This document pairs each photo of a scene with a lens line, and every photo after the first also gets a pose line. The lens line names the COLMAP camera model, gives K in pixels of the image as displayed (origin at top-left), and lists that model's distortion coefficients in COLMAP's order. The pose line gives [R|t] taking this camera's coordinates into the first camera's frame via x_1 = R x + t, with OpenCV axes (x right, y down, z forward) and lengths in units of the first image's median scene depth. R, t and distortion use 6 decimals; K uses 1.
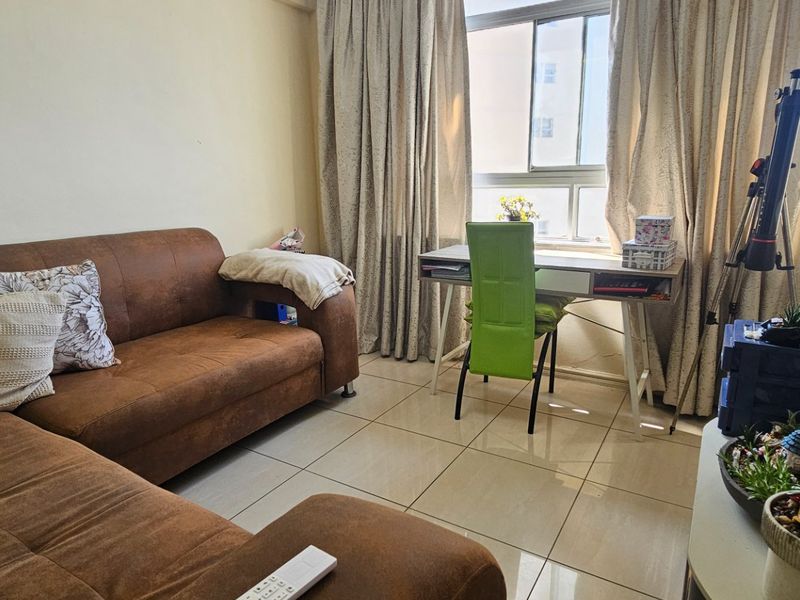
lens RADIAL K [[533.7, 0, 396.9], [0, 533.7, 300.7], [0, 0, 1]] dist [0.000187, 0.002097]
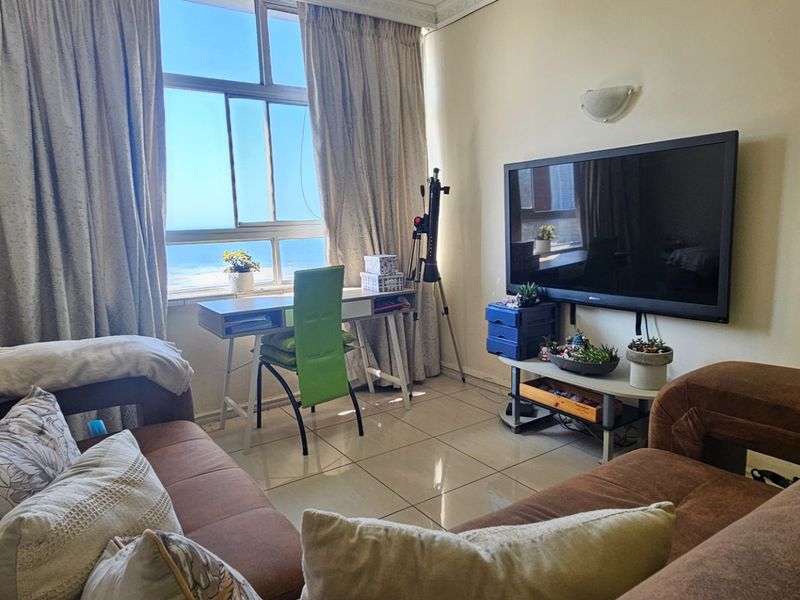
lens RADIAL K [[533.7, 0, 396.9], [0, 533.7, 300.7], [0, 0, 1]] dist [0.000187, 0.002097]
pose [[0.416809, -0.136271, 0.898722, -0.809296], [0.228956, 0.972561, 0.041282, -0.087976], [-0.879687, 0.188562, 0.436572, 0.355779]]
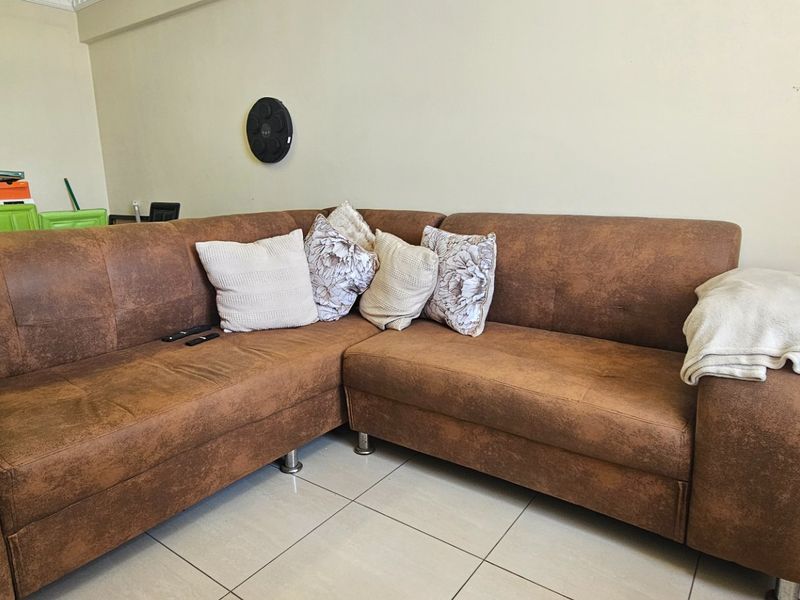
lens RADIAL K [[533.7, 0, 396.9], [0, 533.7, 300.7], [0, 0, 1]] dist [0.000187, 0.002097]
pose [[-0.082095, 0.237989, -0.967792, 0.405200], [-0.210142, 0.945104, 0.250236, -0.149970], [0.974218, 0.223917, -0.027577, 0.765848]]
